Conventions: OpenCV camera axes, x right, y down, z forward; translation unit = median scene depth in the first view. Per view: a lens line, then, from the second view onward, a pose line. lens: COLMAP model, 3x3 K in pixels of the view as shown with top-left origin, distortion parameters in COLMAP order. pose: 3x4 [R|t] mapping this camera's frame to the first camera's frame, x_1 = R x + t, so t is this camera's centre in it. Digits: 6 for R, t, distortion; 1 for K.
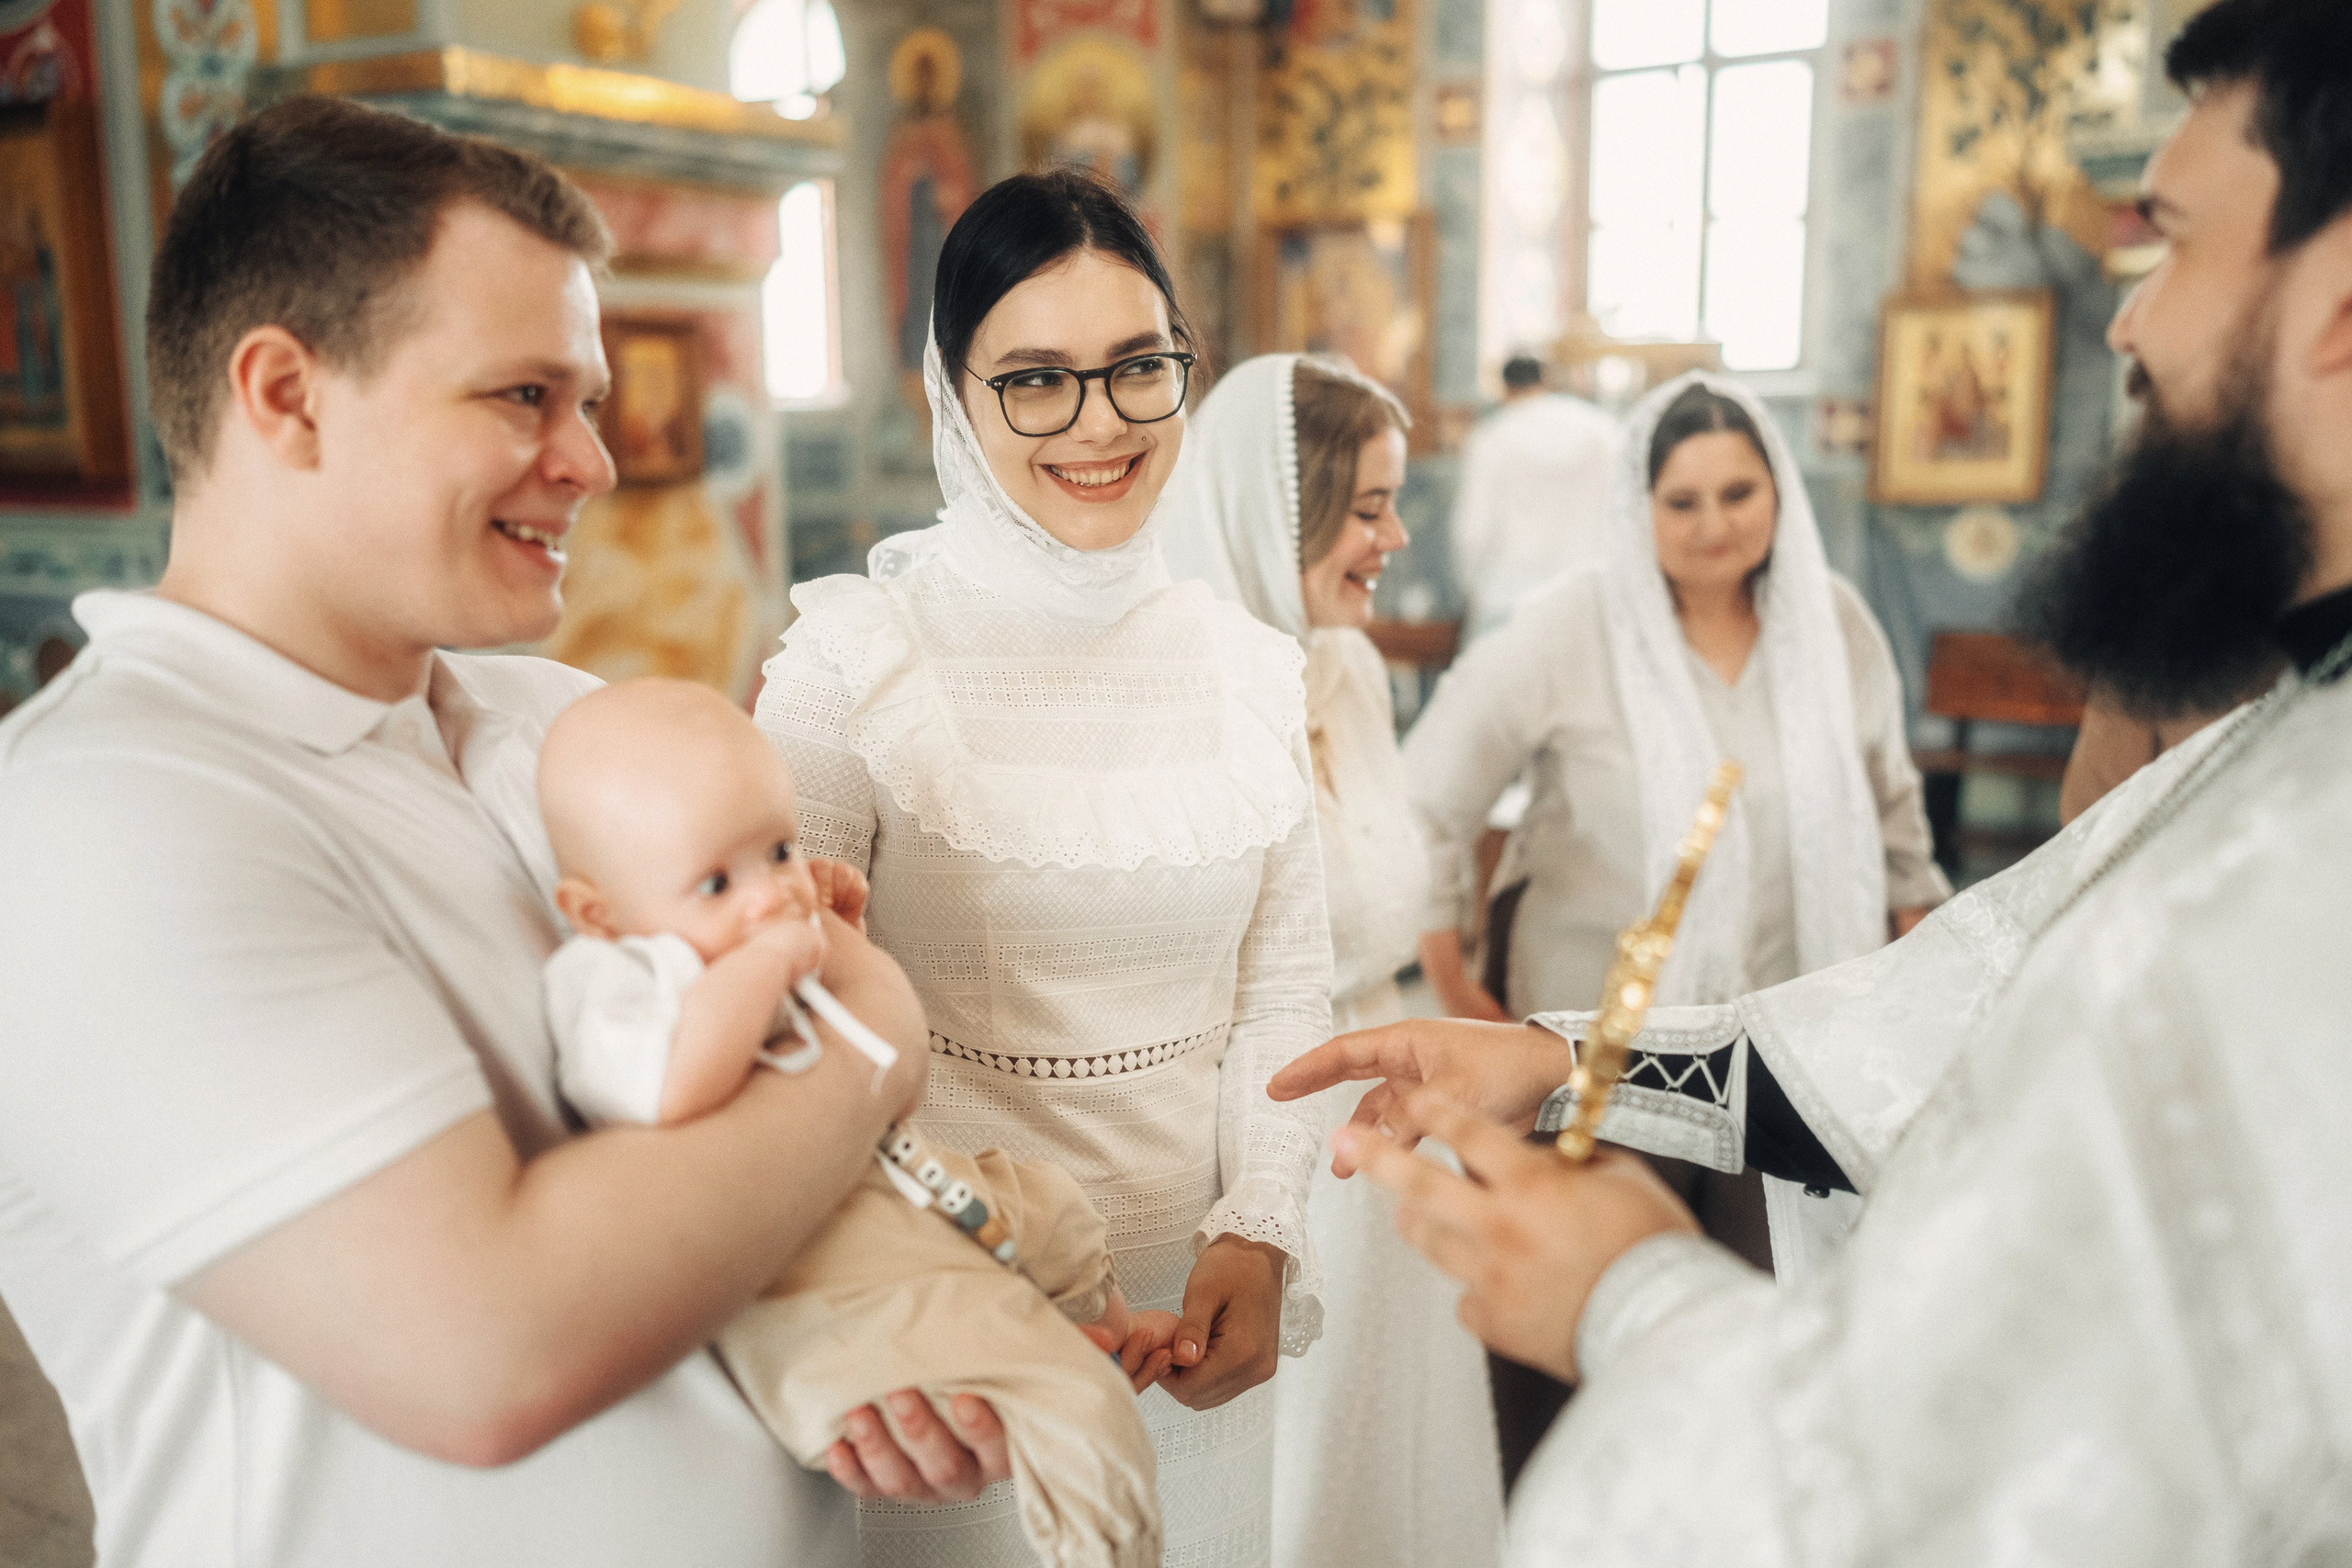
lens RADIAL K [[2331.3, 0, 1201.6], [0, 2331.3, 768.8], [0, 0, 1]] dist [0.162782, 0.000000]
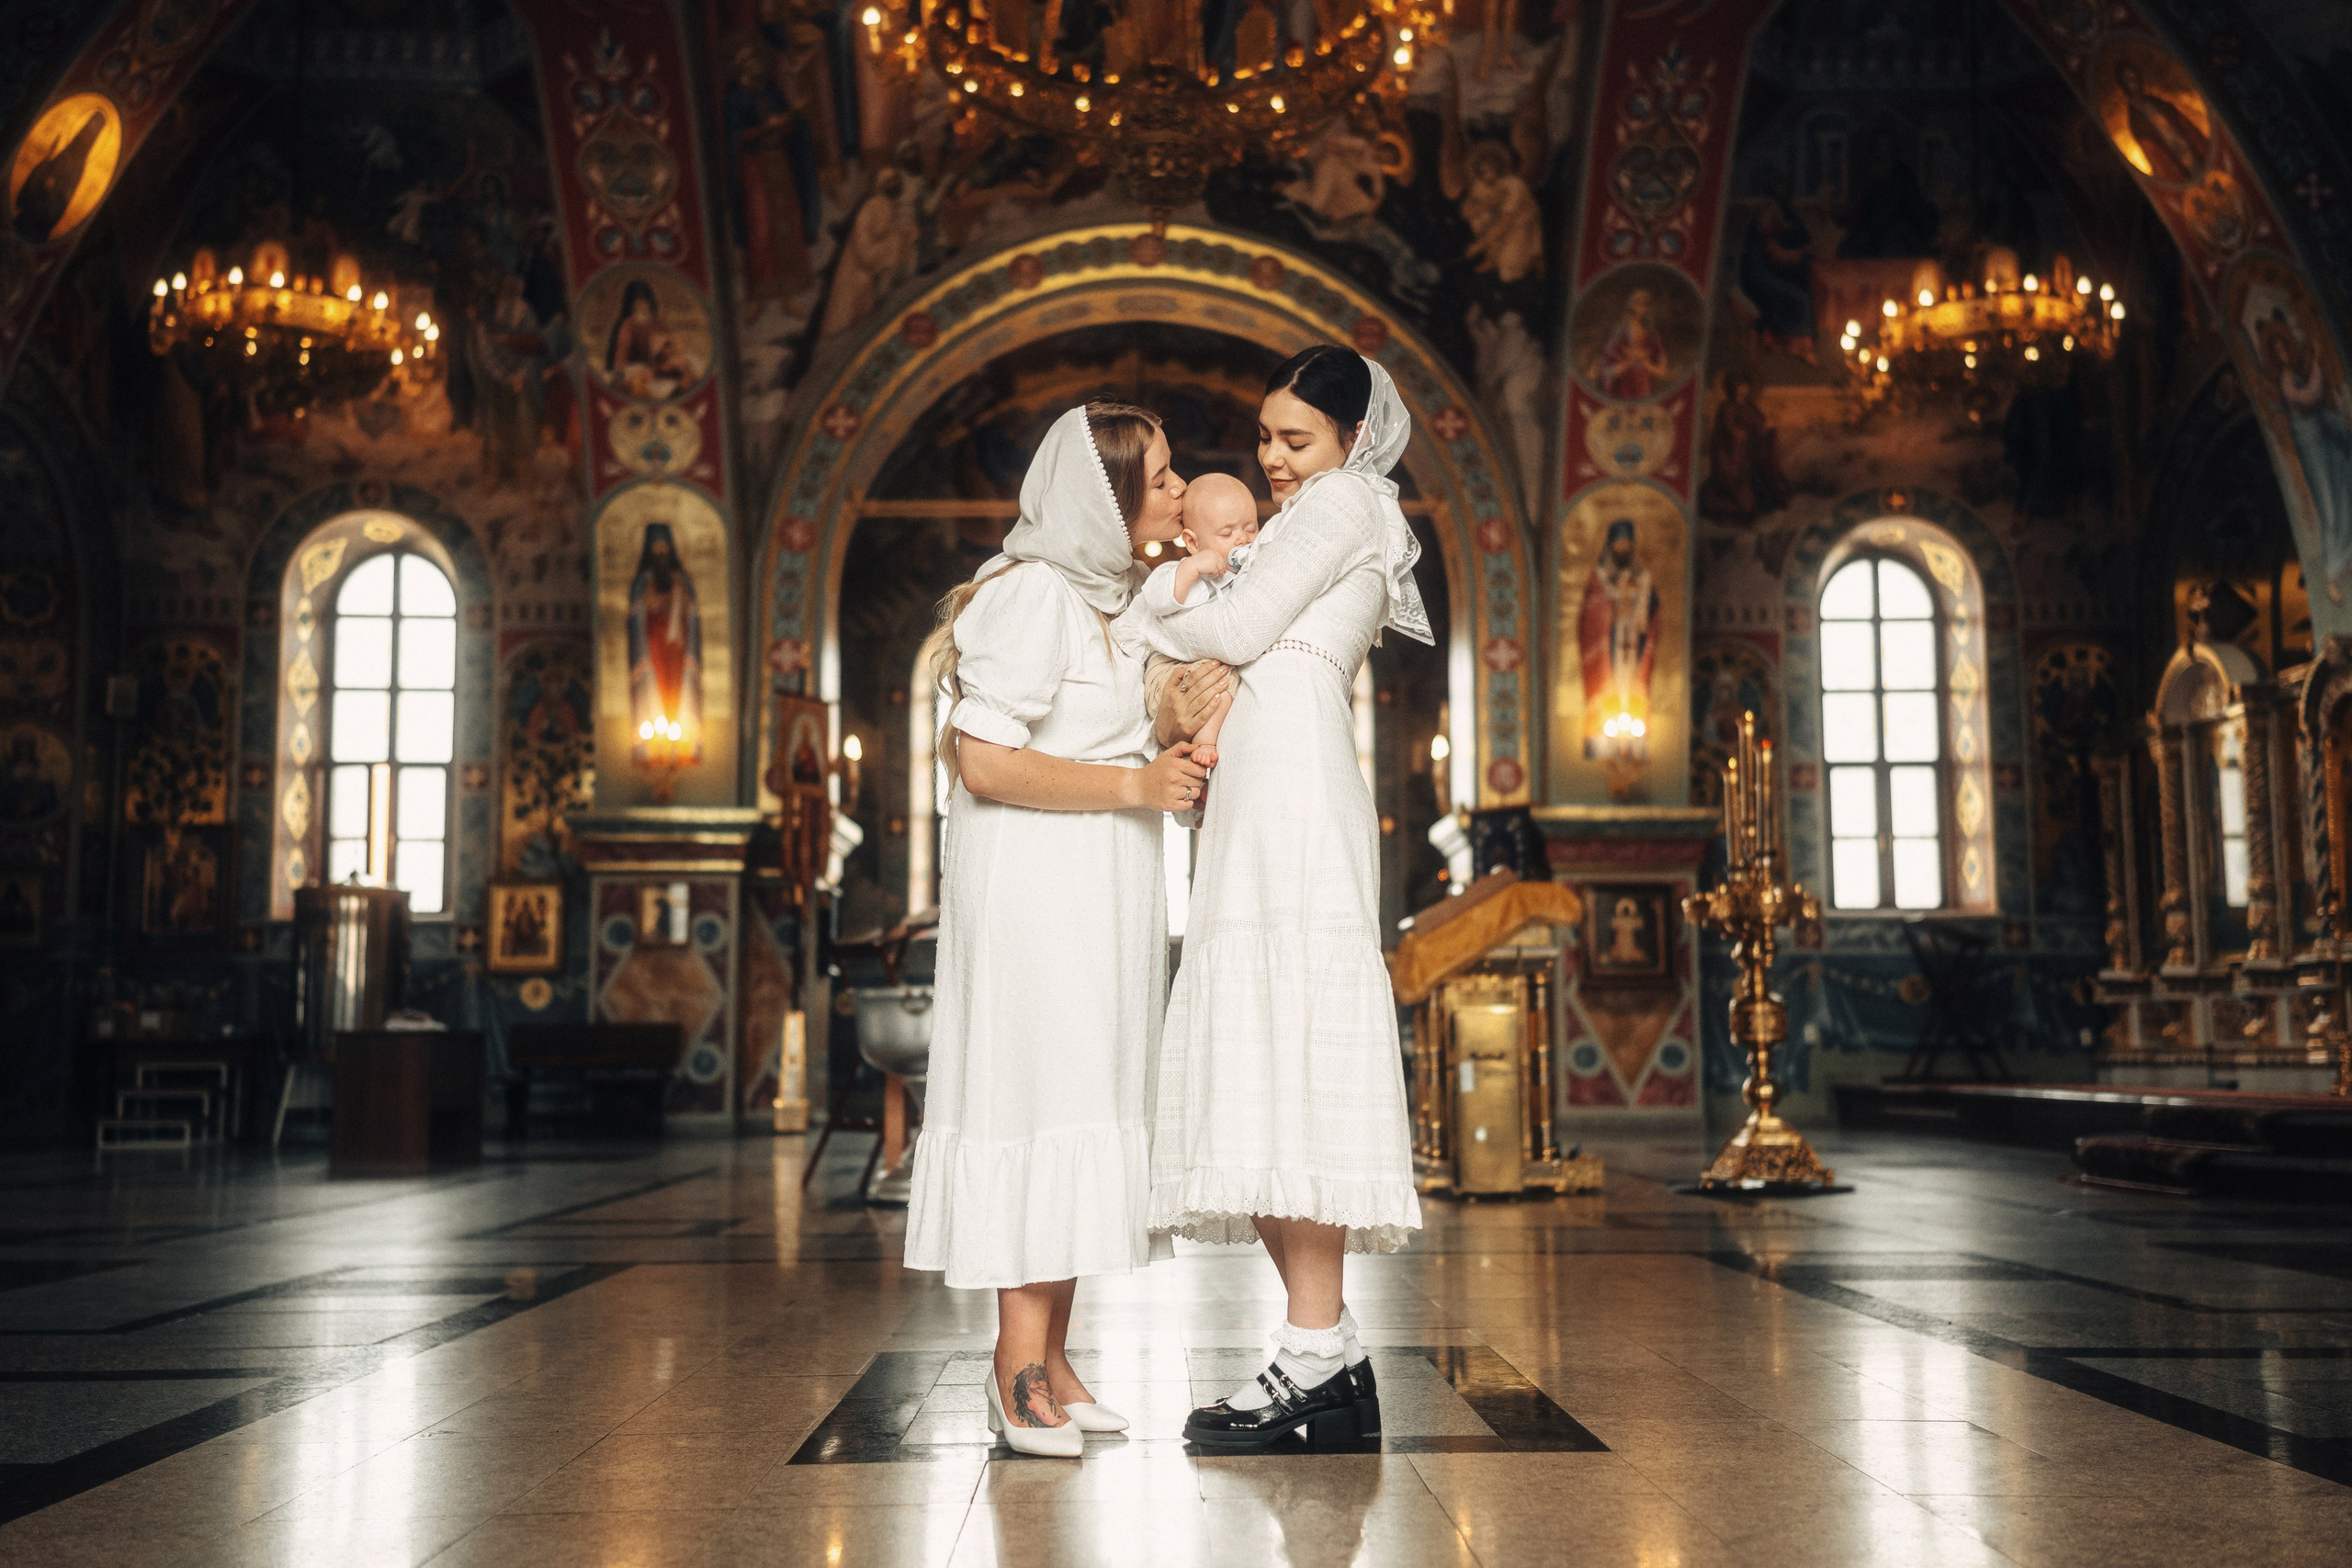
lens RADIAL K [[2331.3, 0, 1225.0], [0, 2331.3, 833.1], [0, 0, 1]] dist [0.162782, 0.000000]
pose [[0.834785, 0.064784, 0.546752, -0.319502], [0.076743, 0.969668, -0.232067, 0.301566], [-0.545202, 0.235685, 0.804492, -1.062104]]
